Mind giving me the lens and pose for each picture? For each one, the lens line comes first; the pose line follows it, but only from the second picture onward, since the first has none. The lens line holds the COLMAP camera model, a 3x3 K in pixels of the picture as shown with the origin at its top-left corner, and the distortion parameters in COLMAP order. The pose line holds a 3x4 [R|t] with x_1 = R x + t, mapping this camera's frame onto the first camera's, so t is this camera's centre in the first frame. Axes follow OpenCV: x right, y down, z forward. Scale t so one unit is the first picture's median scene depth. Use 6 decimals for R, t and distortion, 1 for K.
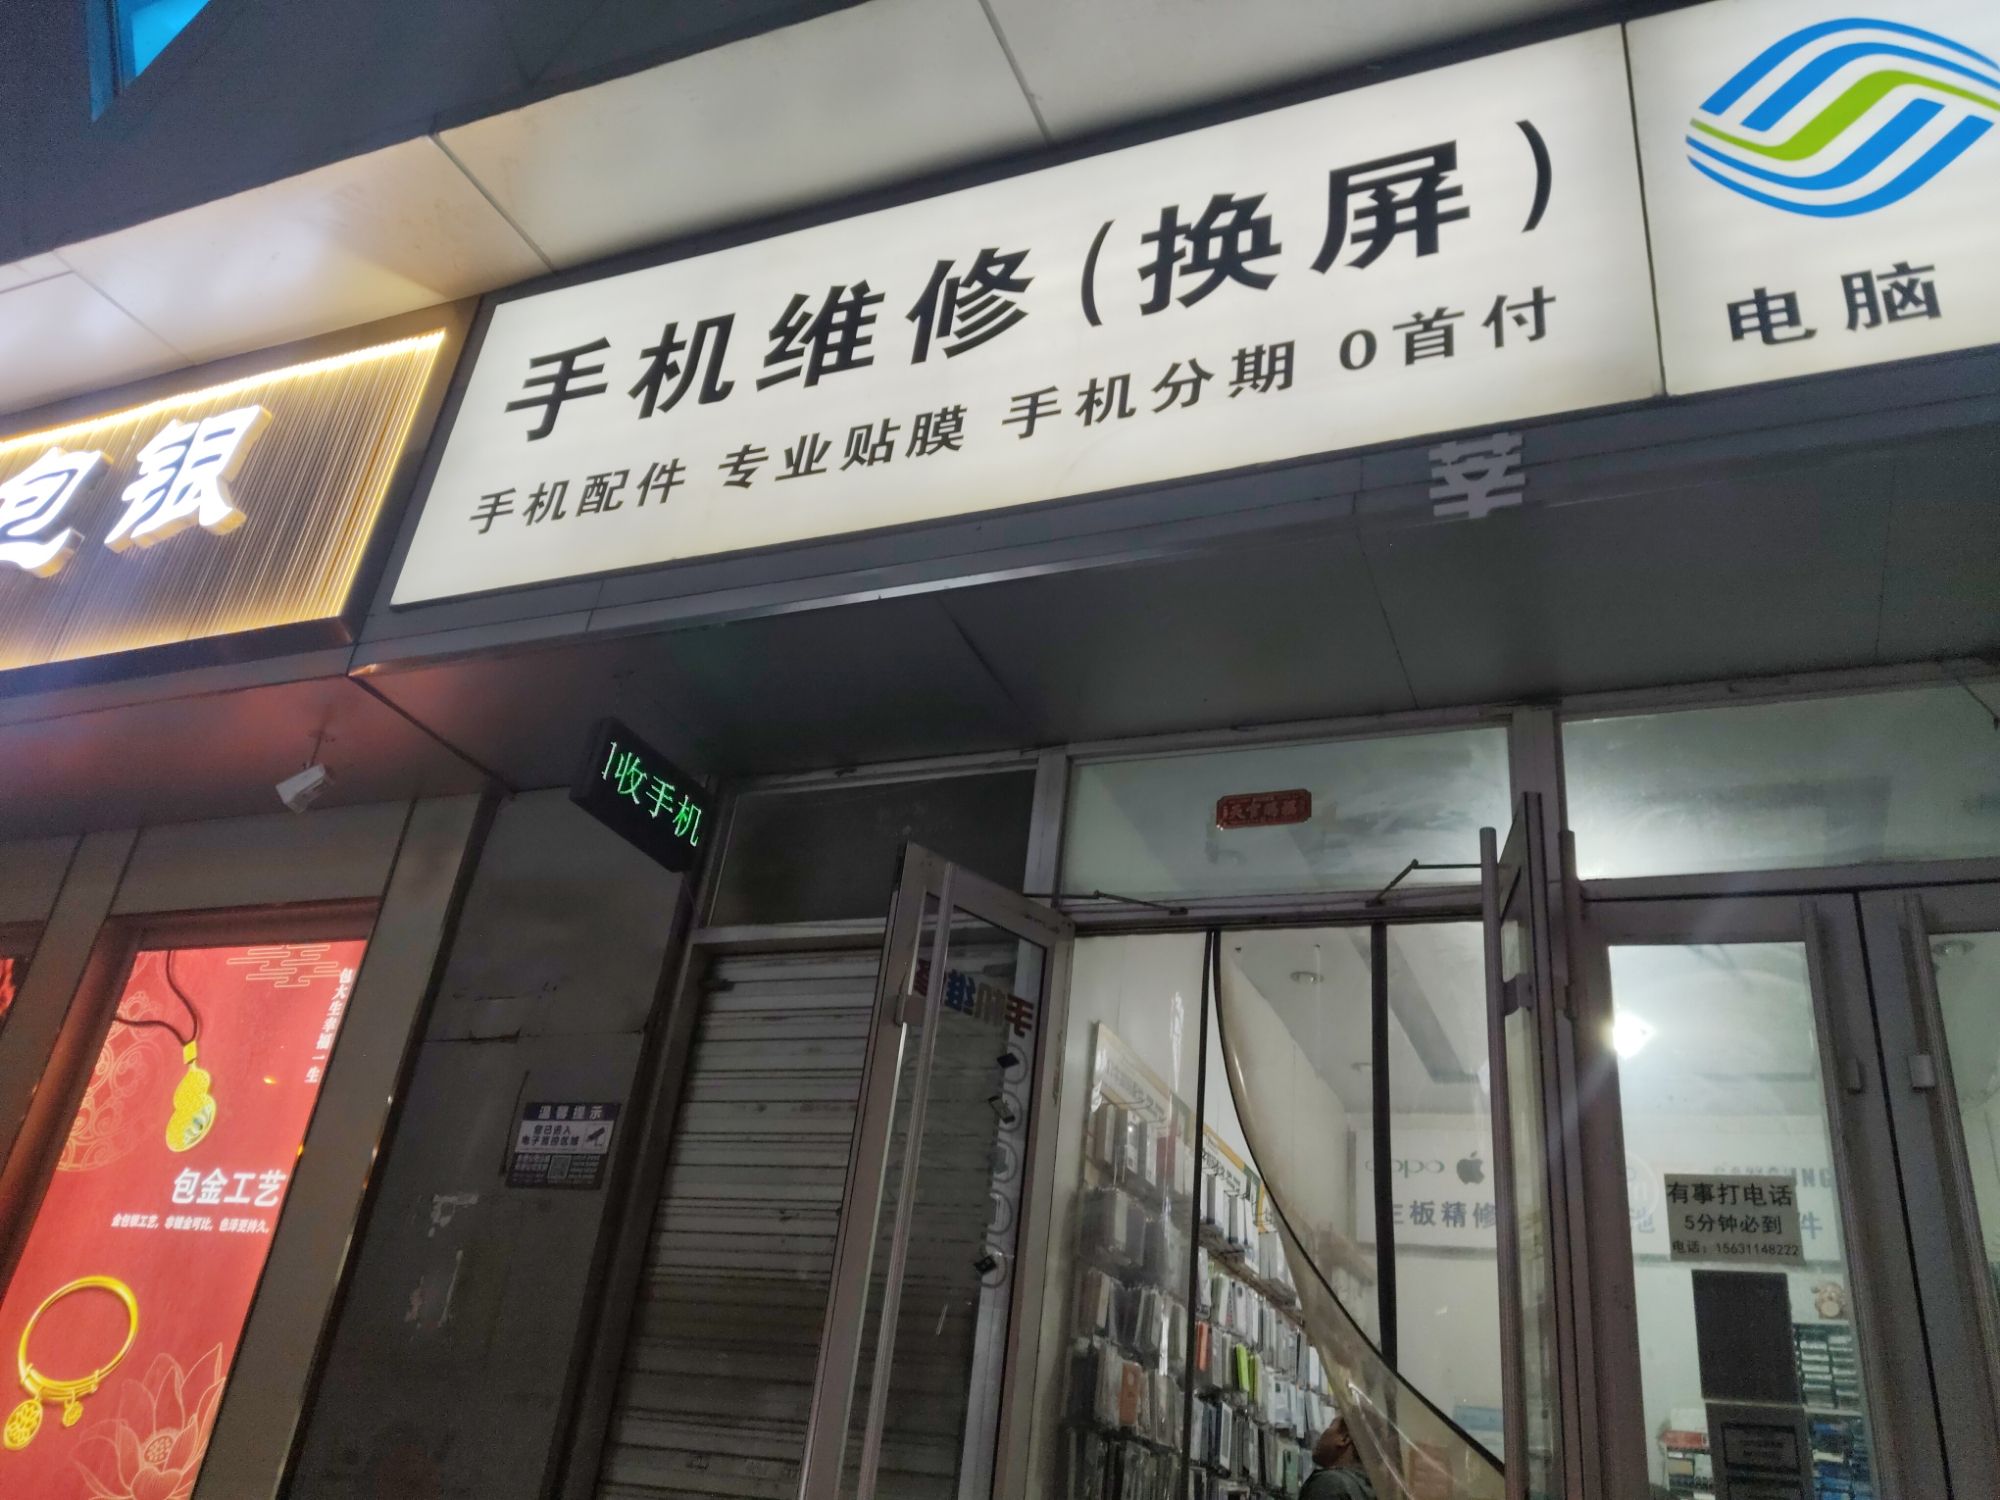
lens RADIAL K [[1549.4, 0, 1000.1], [0, 1549.4, 744.8], [0, 0, 1]] dist [-0.002407, -0.027361]
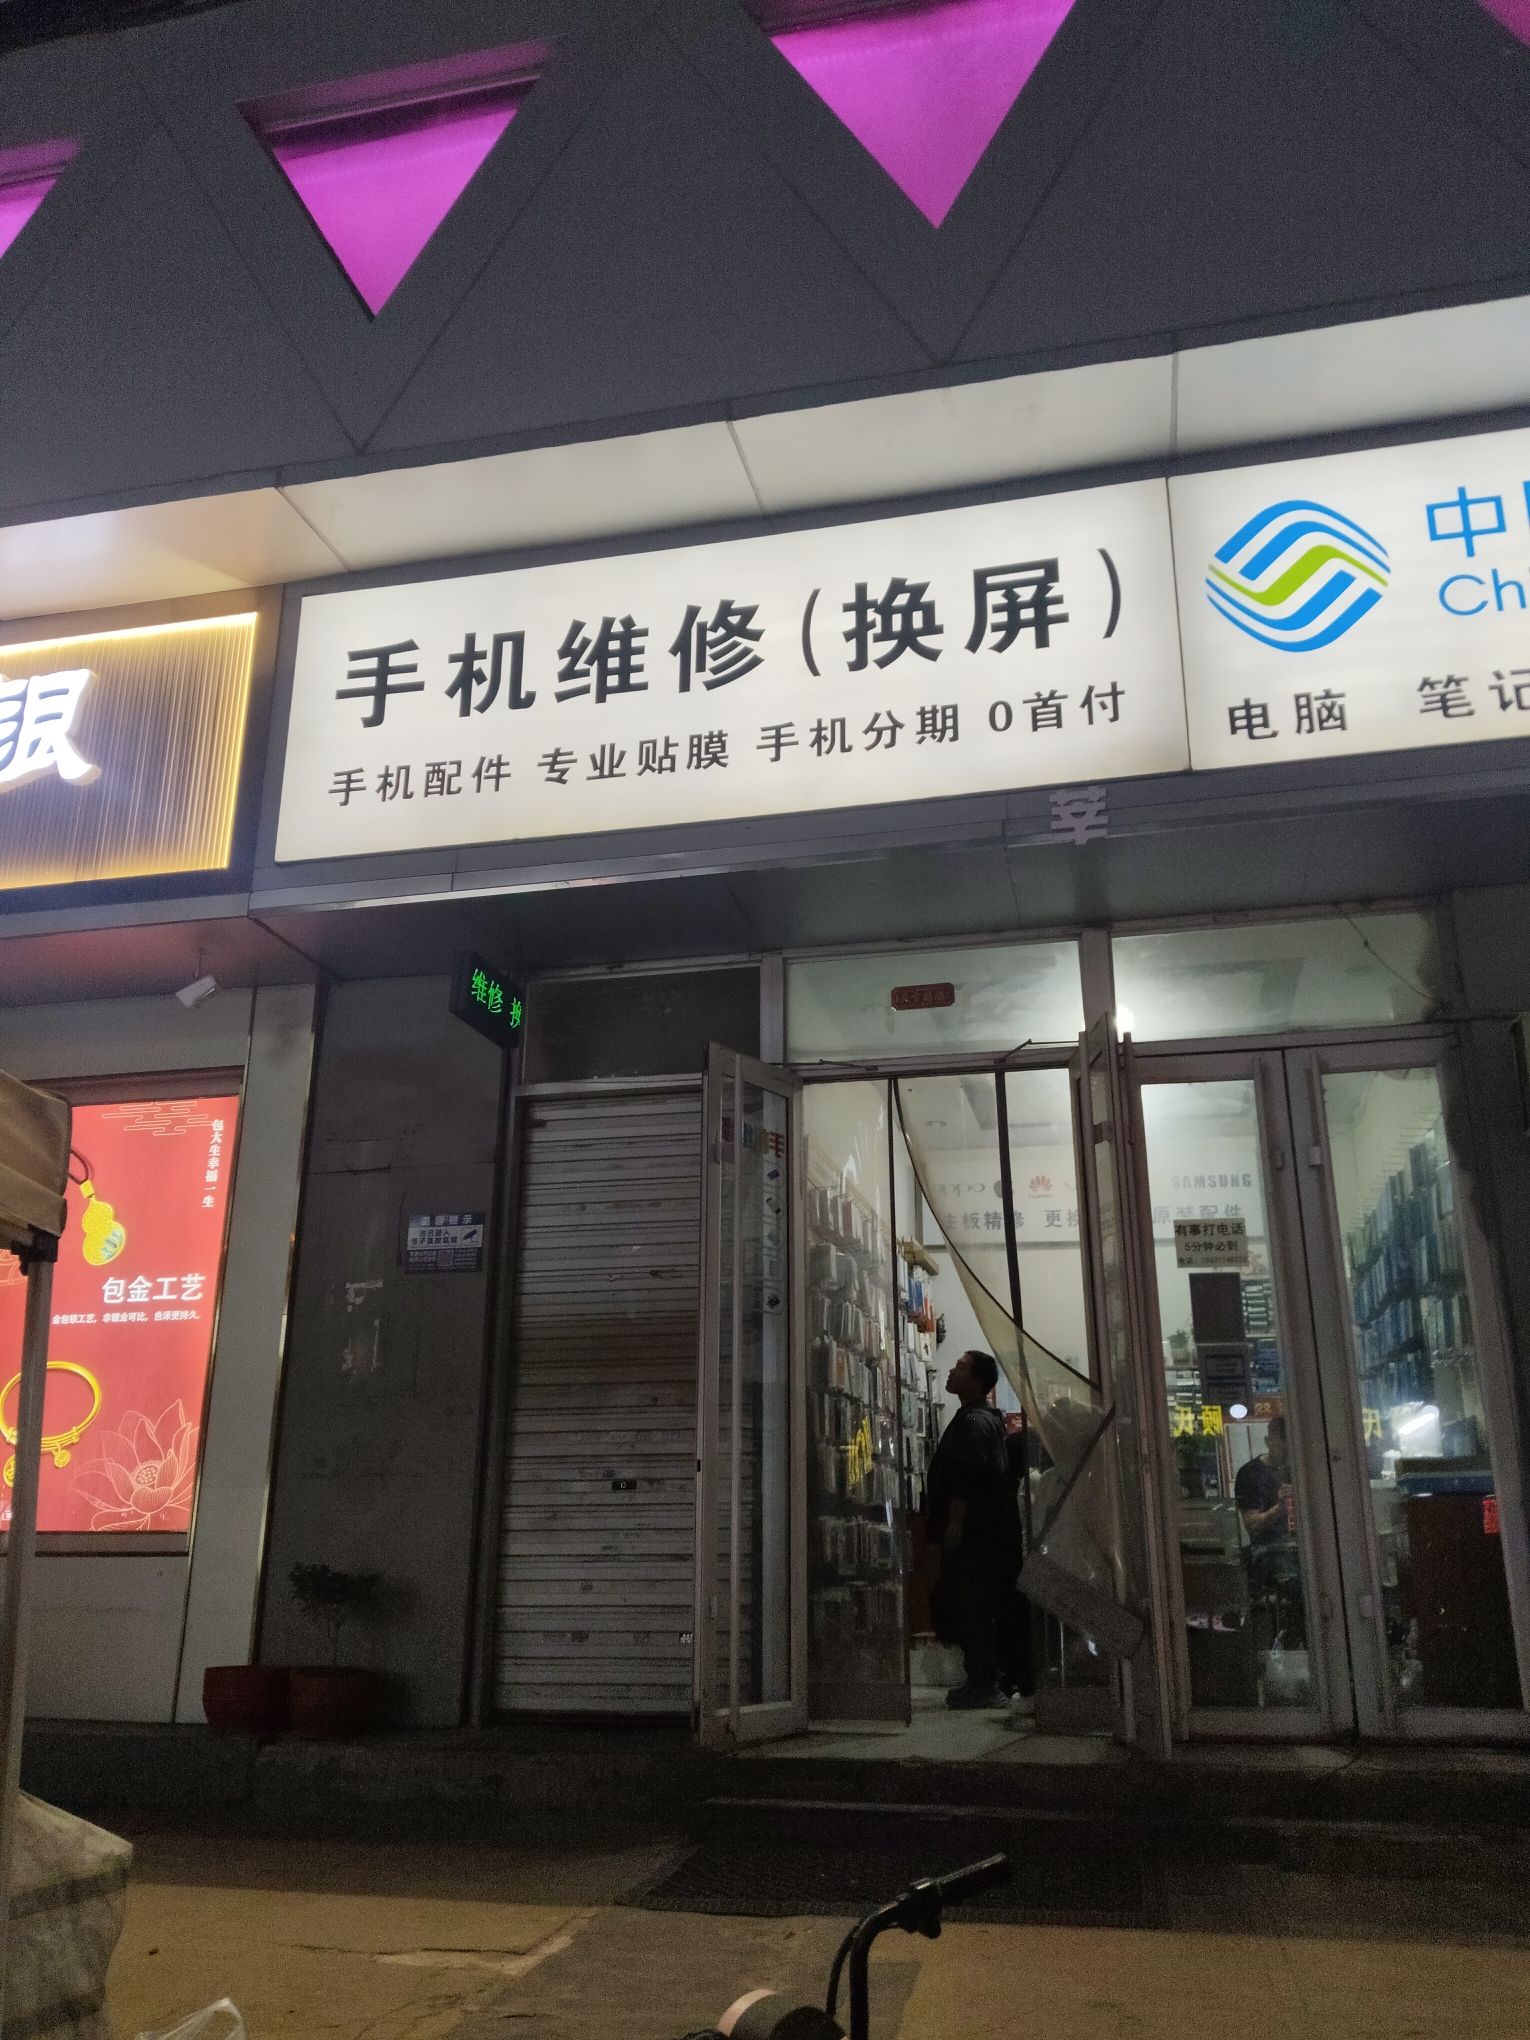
lens RADIAL K [[1580.4, 0, 760.4], [0, 1580.4, 1023.7], [0, 0, 1]] dist [-0.002407, -0.027361]
pose [[0.979575, -0.053657, 0.193789, -0.278121], [0.016569, 0.982002, 0.188144, -0.219156], [-0.200396, -0.181090, 0.962833, -0.445745]]
